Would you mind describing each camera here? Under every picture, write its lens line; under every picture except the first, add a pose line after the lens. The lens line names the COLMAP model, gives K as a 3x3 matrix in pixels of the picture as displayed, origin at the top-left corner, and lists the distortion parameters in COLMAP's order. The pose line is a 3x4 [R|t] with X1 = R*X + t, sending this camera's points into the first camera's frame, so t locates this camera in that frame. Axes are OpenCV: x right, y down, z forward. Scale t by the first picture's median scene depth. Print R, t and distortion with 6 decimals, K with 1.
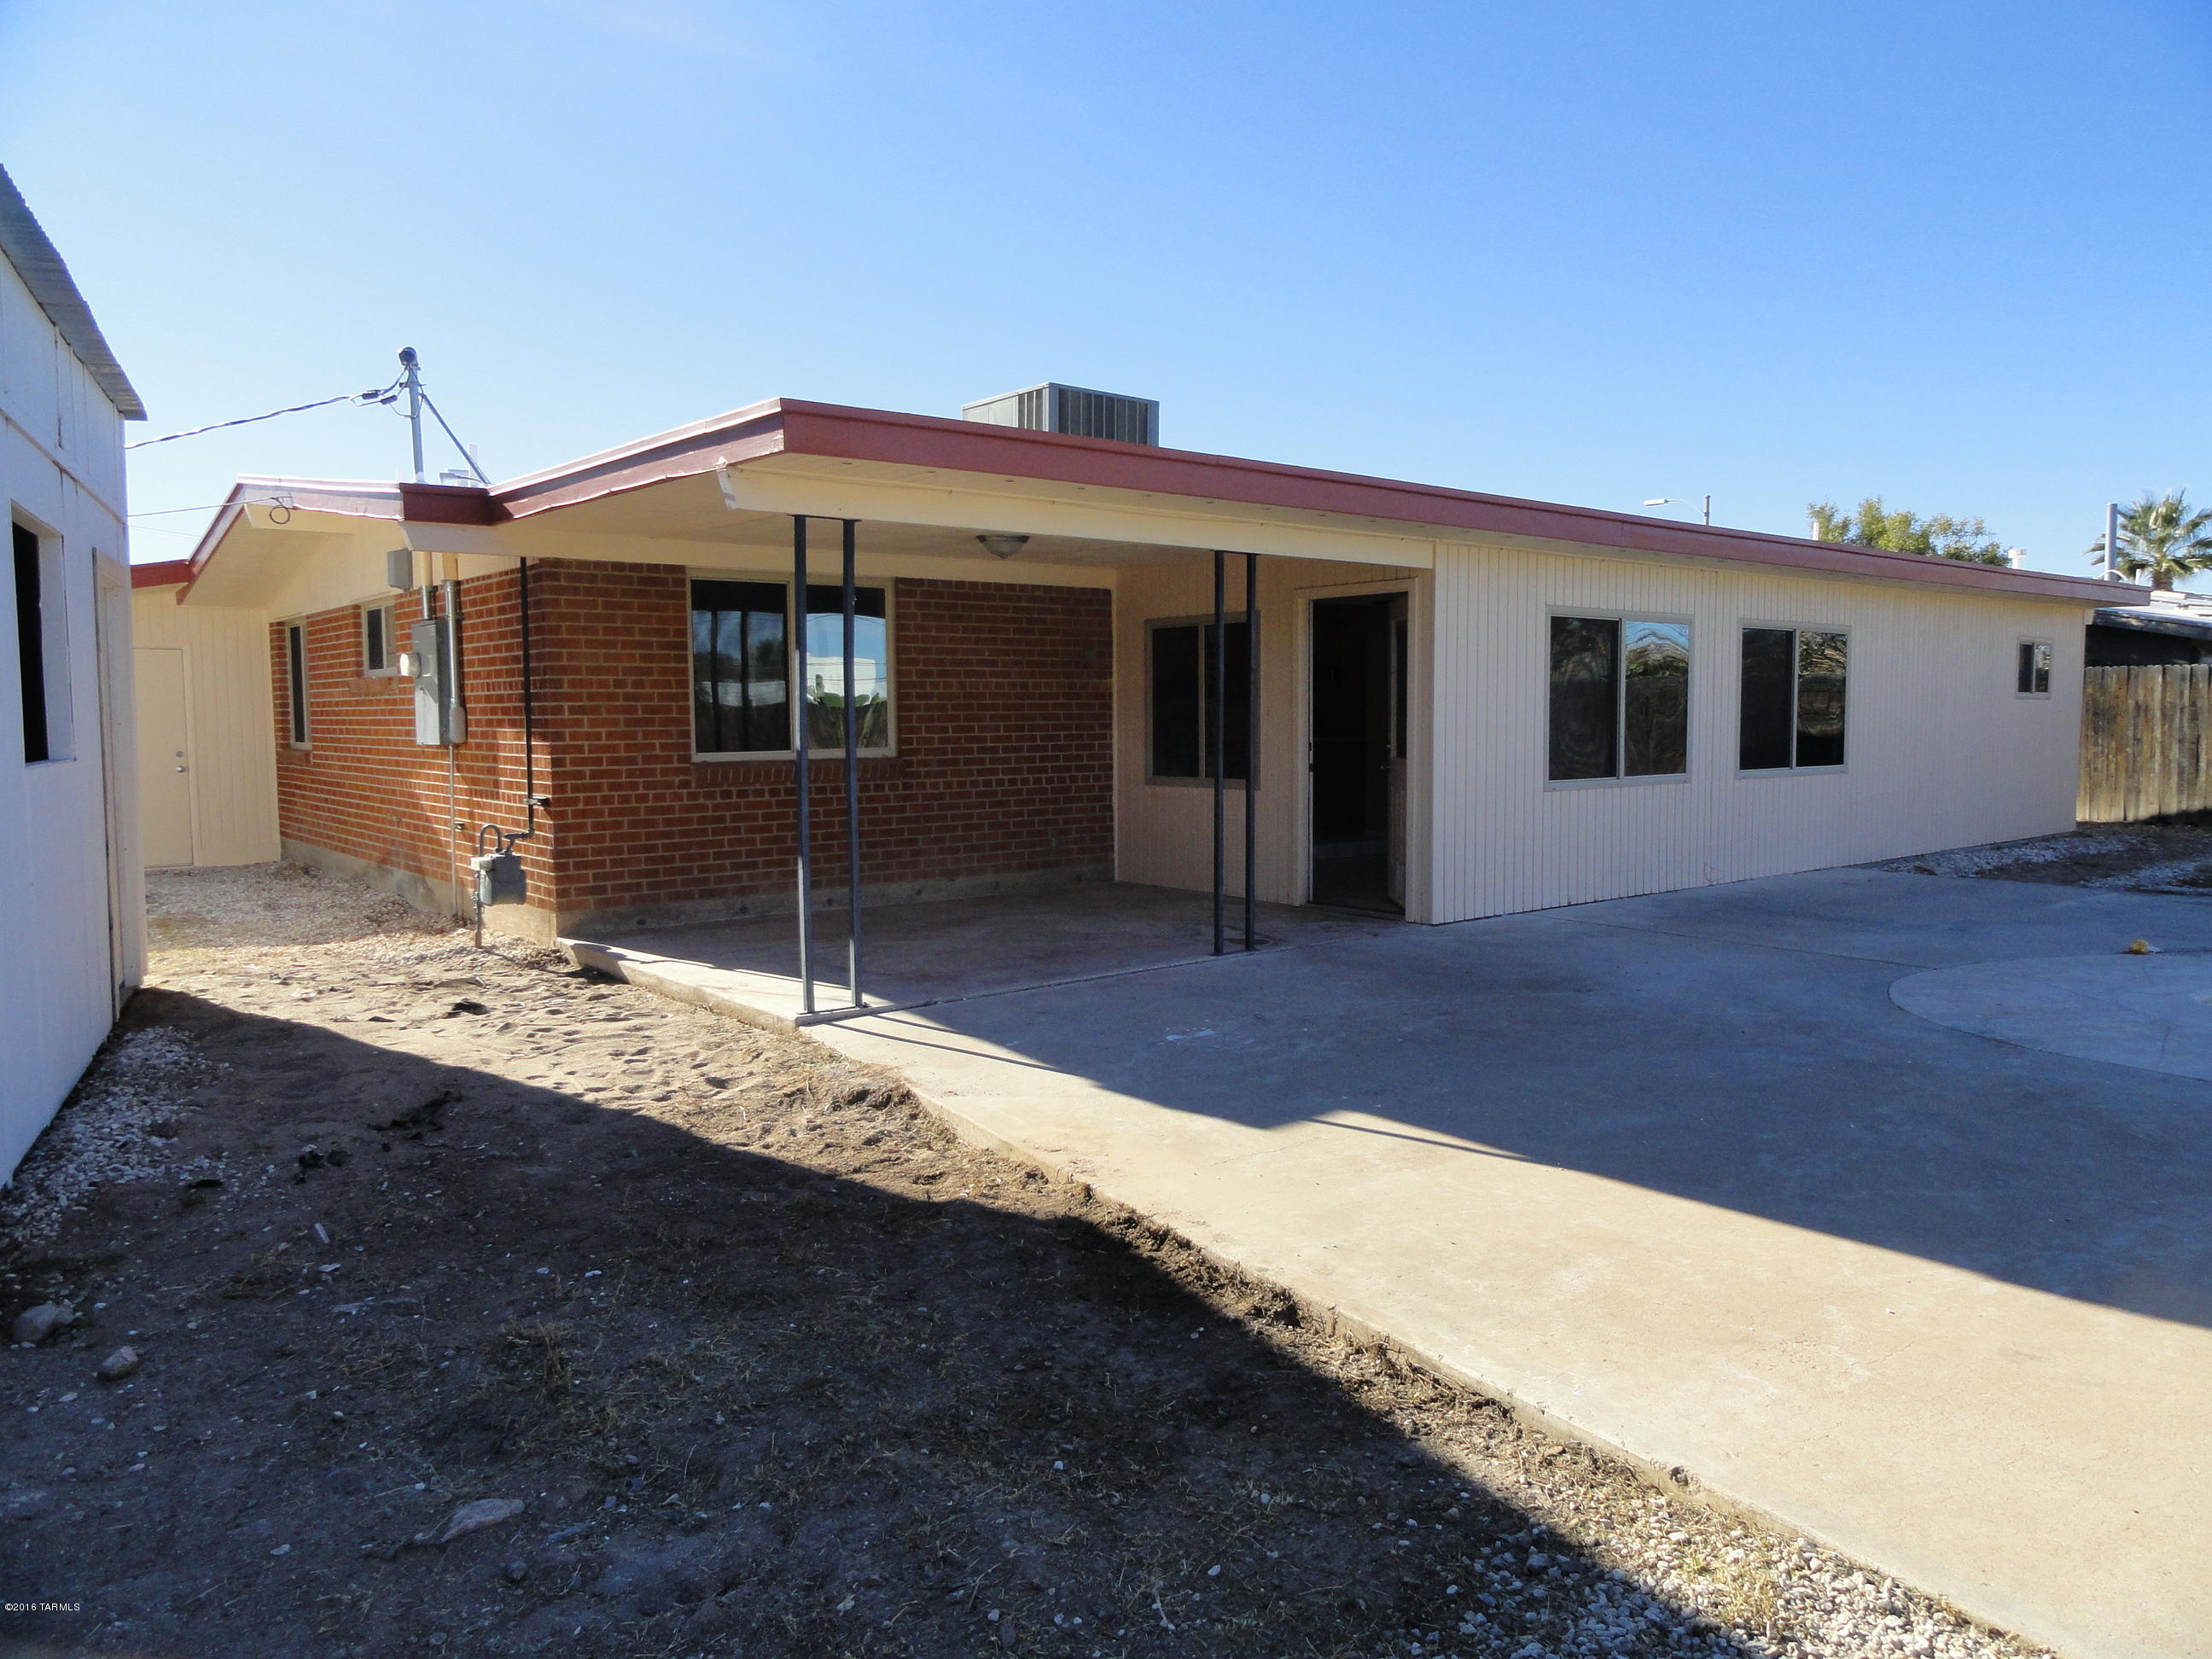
lens RADIAL K [[1549.7, 0, 1102.5], [0, 1549.7, 826.0], [0, 0, 1]] dist [-0.004596, 0.002659]
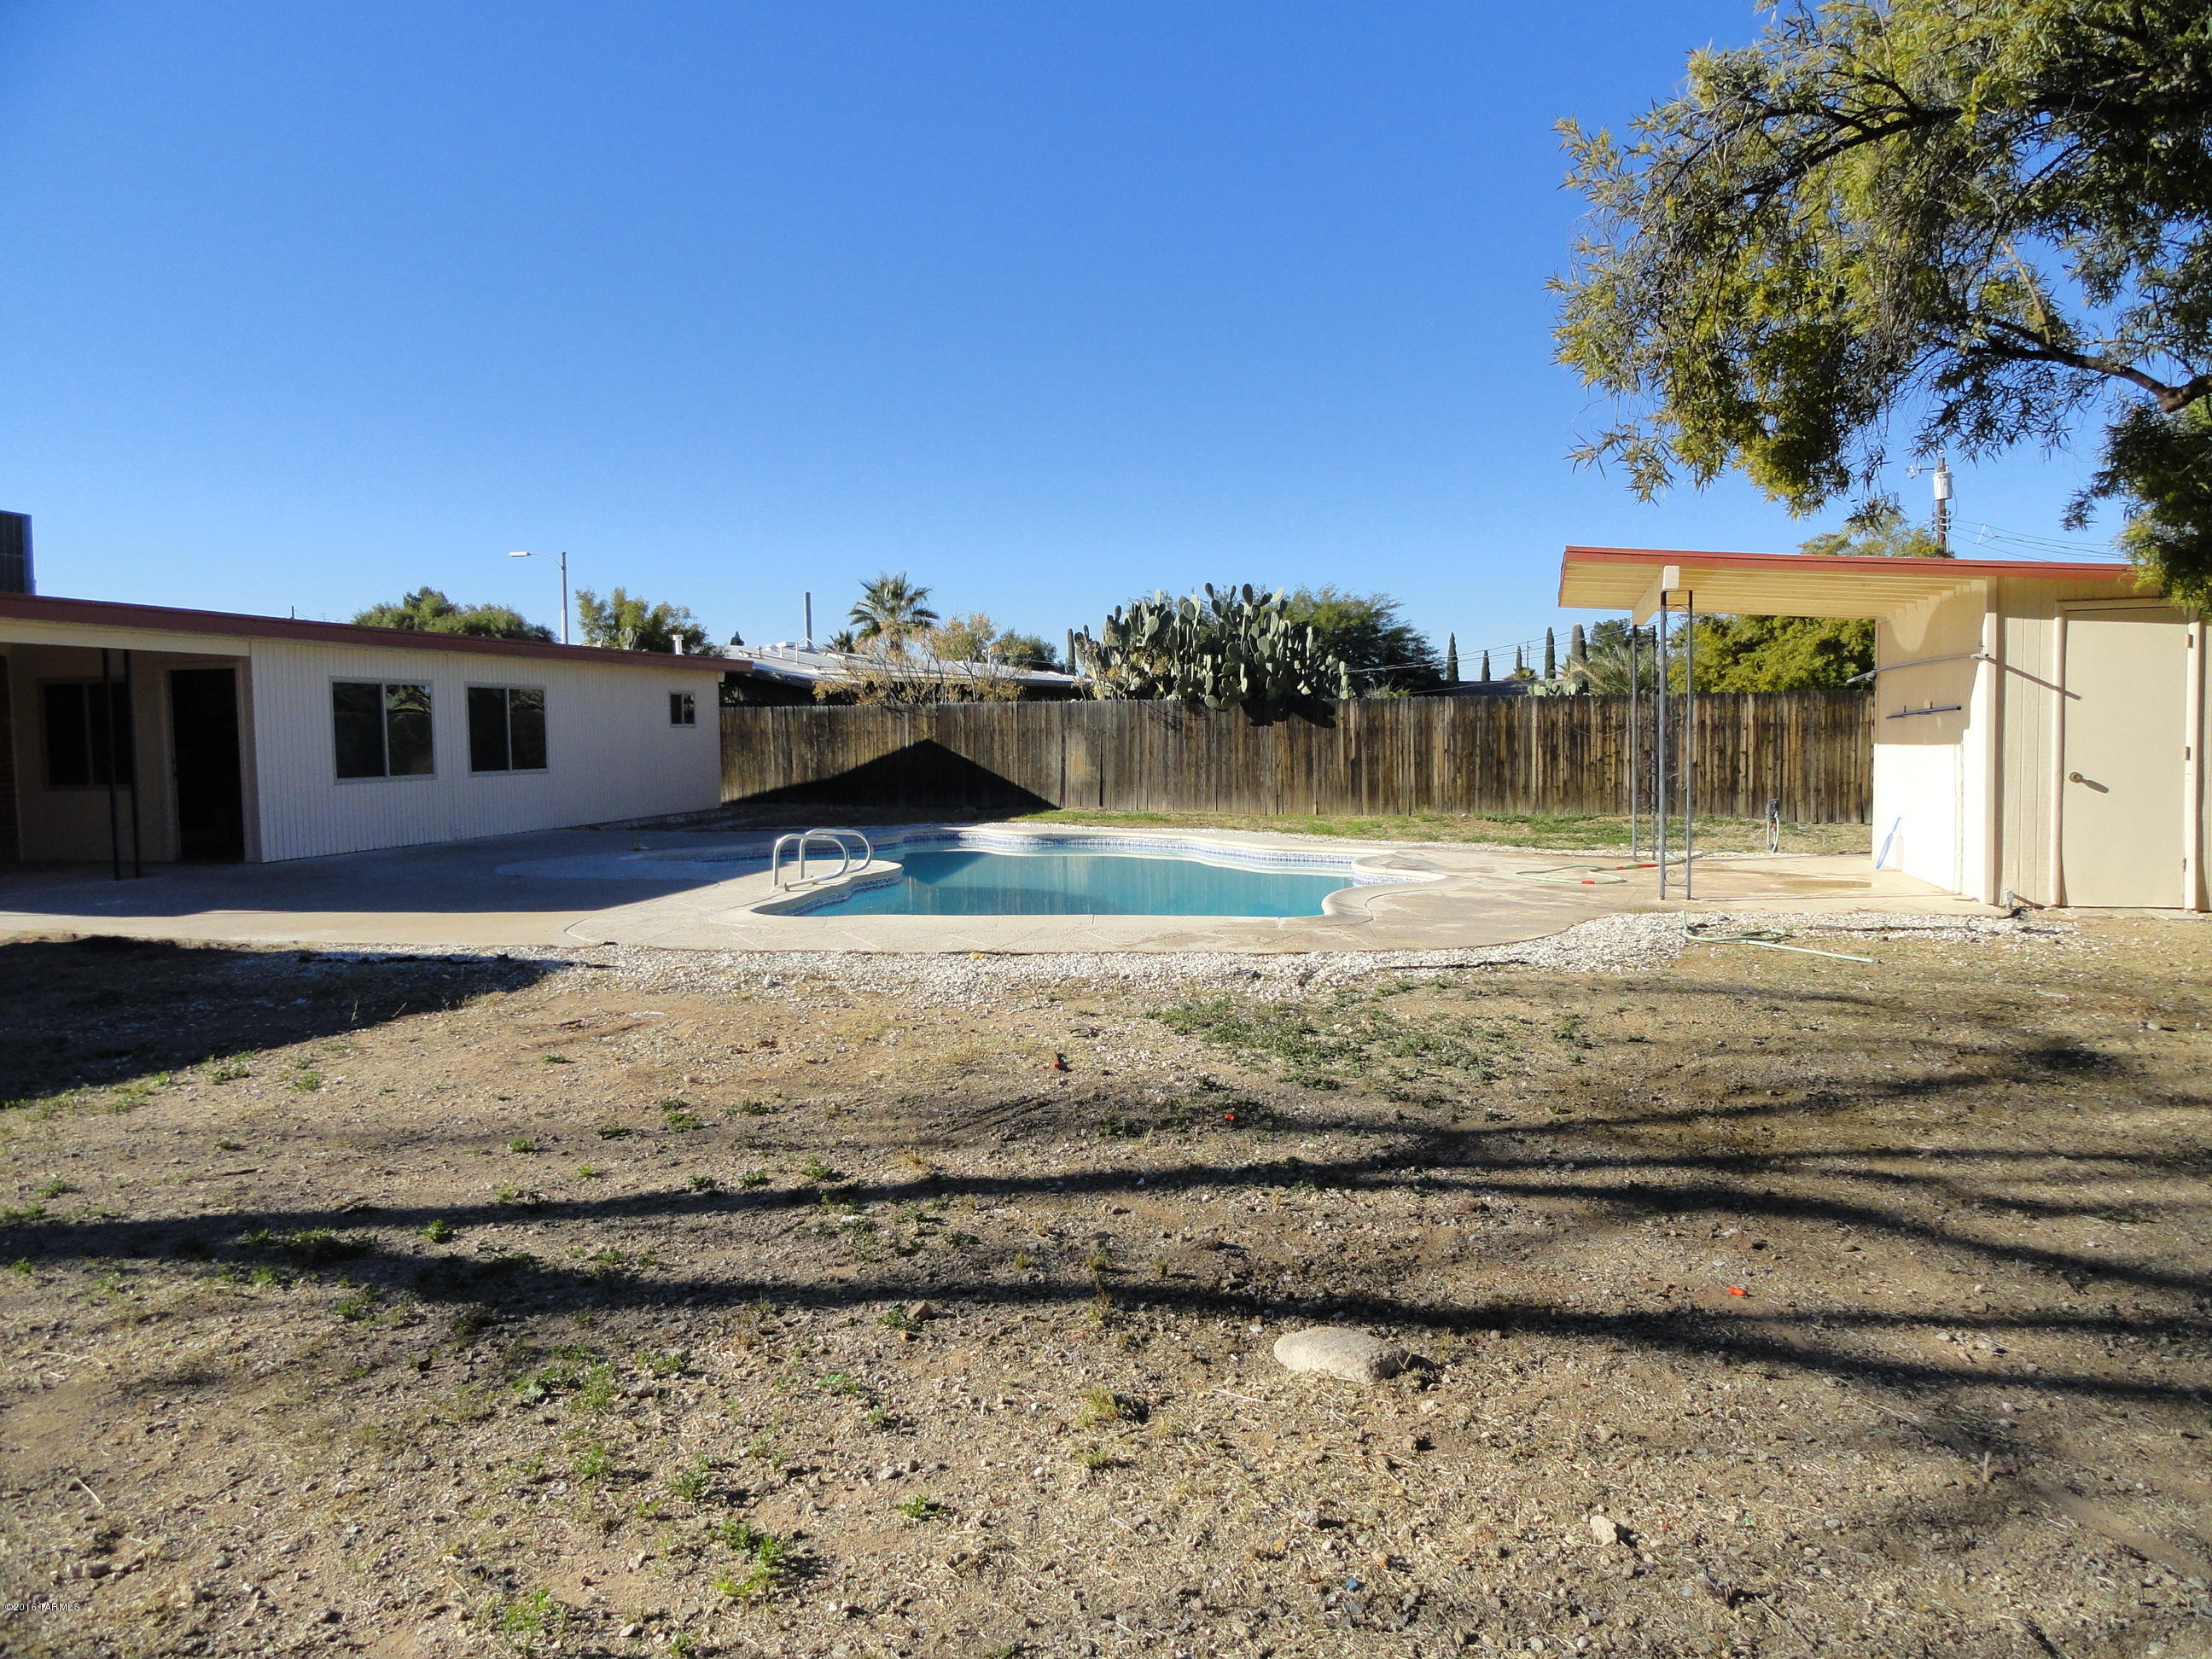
lens RADIAL K [[1549.7, 0, 1095.6], [0, 1549.7, 836.6], [0, 0, 1]] dist [-0.004596, 0.002659]
pose [[0.791498, -0.050149, 0.609111, -0.083891], [0.056372, 0.998370, 0.008945, 0.060025], [-0.608567, 0.027257, 0.793034, -0.775982]]
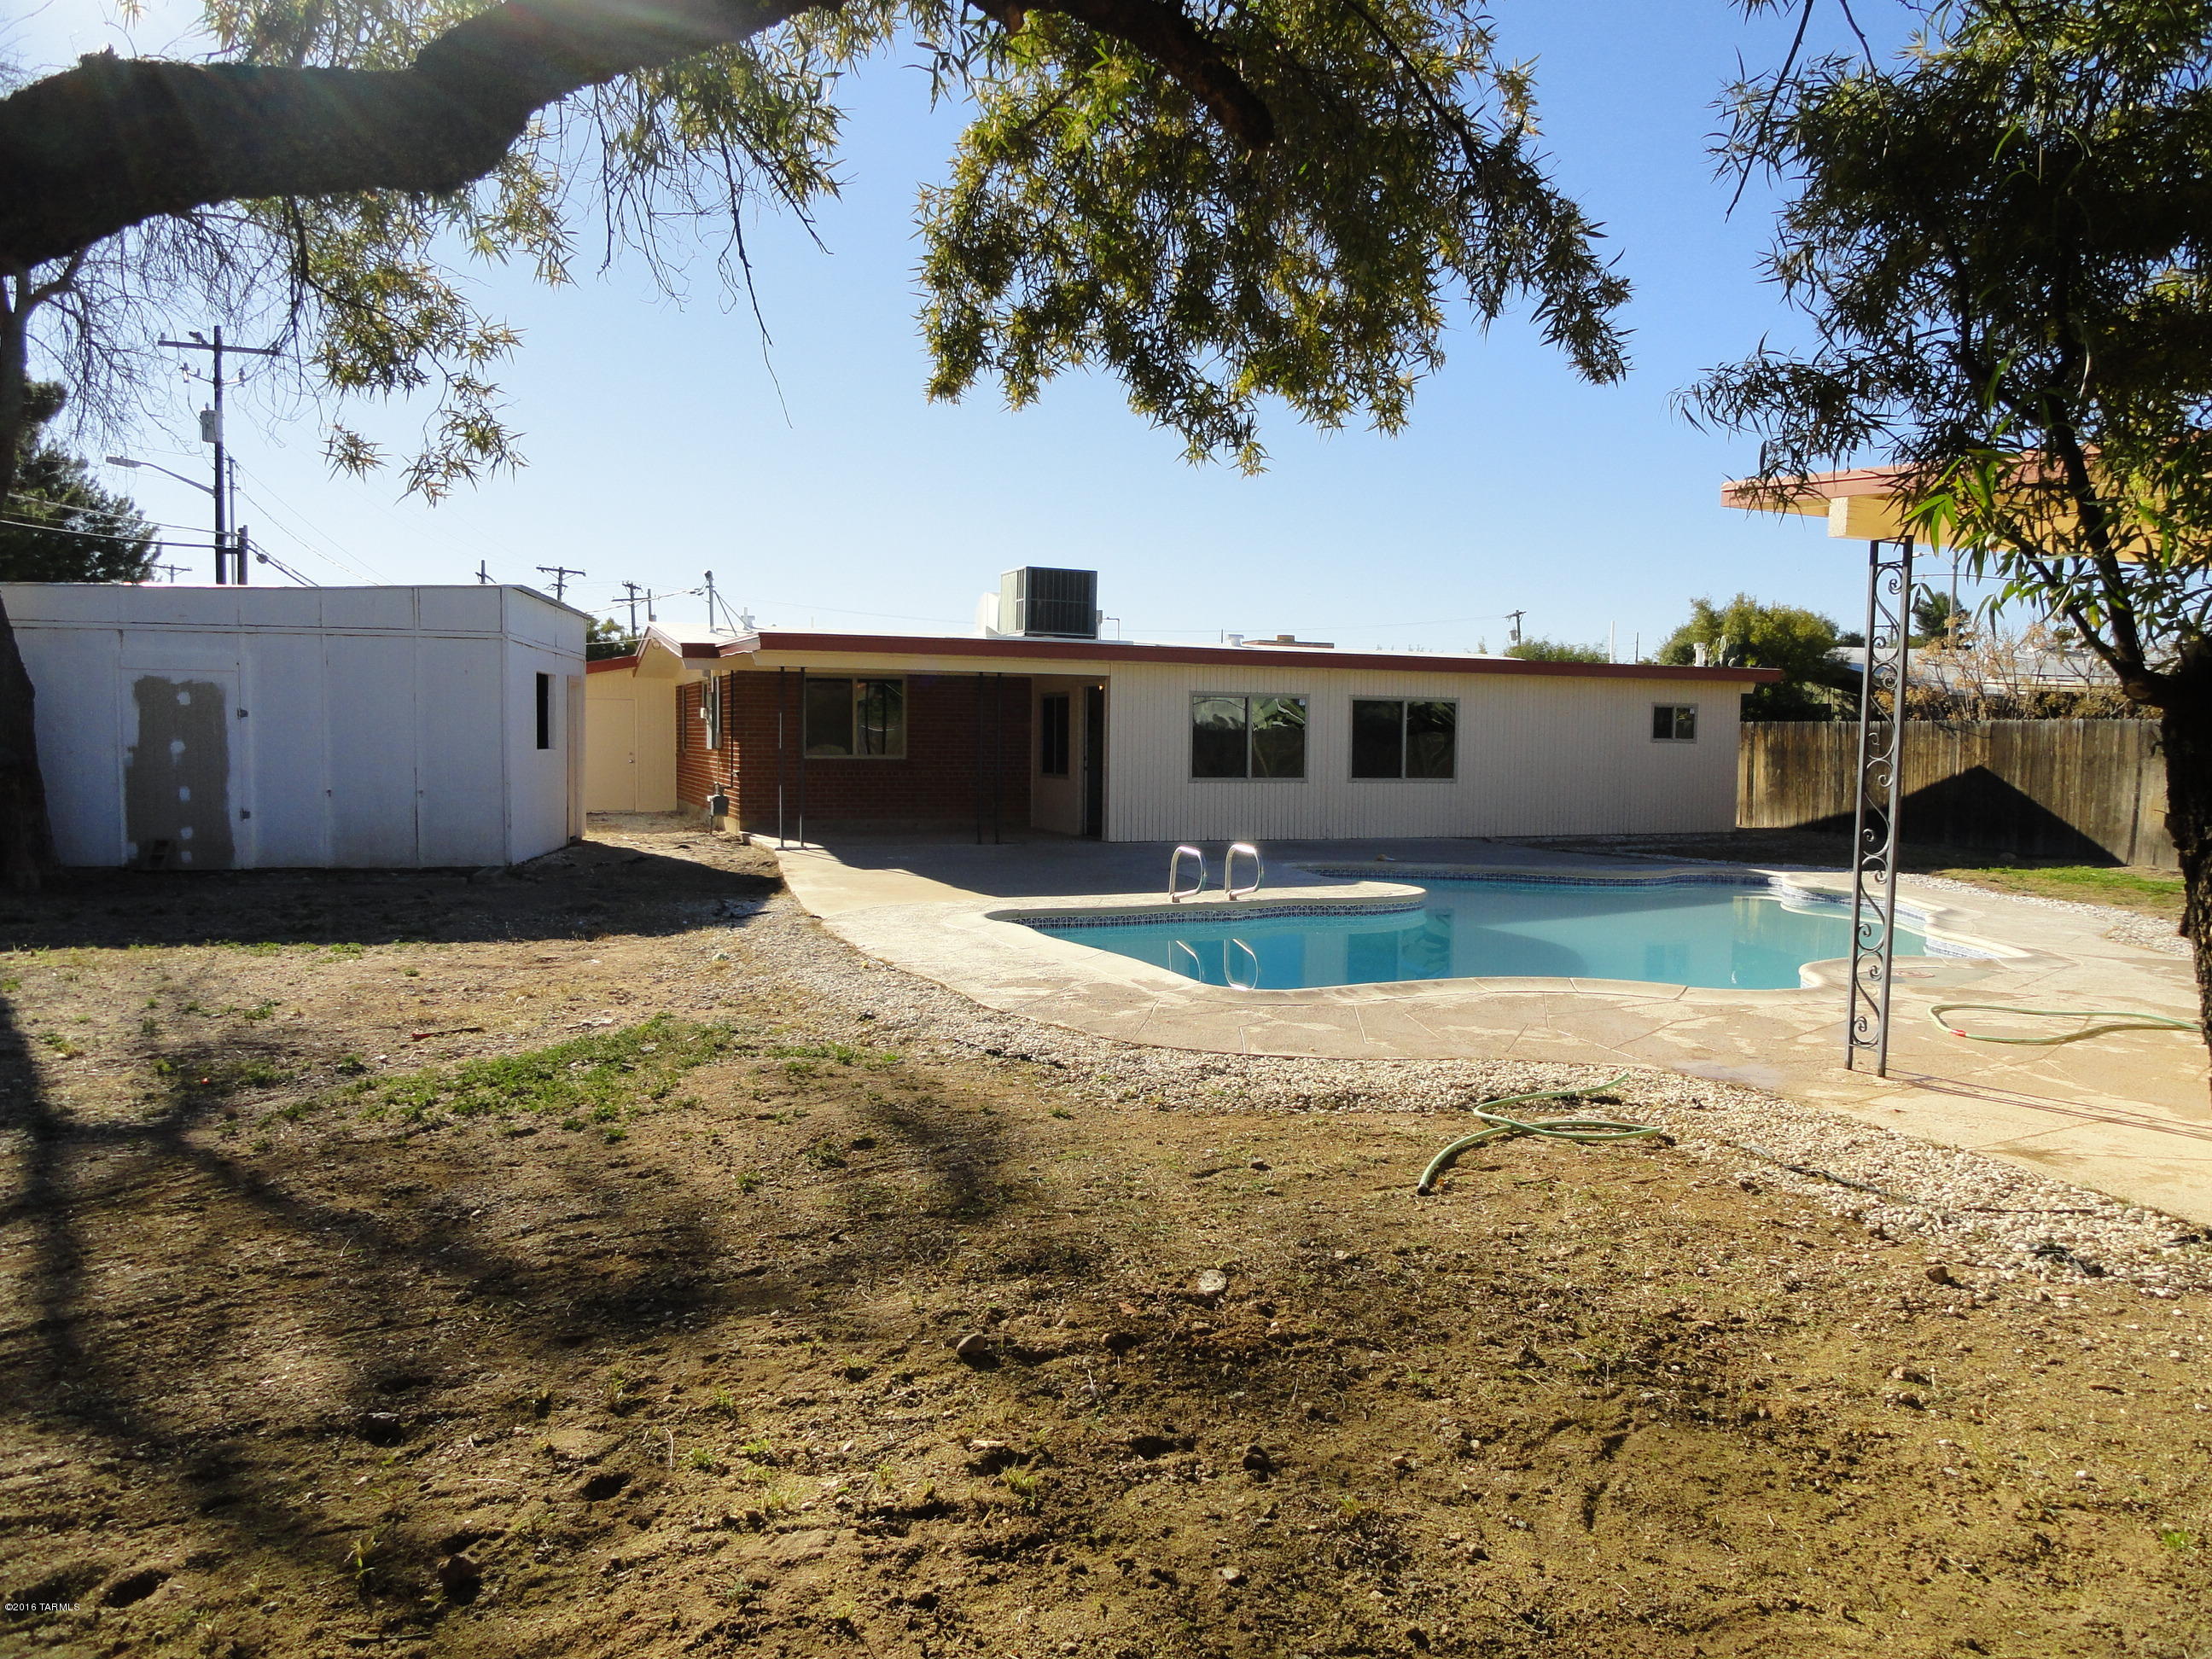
lens RADIAL K [[1549.7, 0, 1104.9], [0, 1549.7, 830.4], [0, 0, 1]] dist [-0.004596, 0.002659]
pose [[0.951457, 0.034194, -0.305876, 0.716566], [-0.039970, 0.999121, -0.012637, 0.063079], [0.305175, 0.024249, 0.951987, -0.853325]]
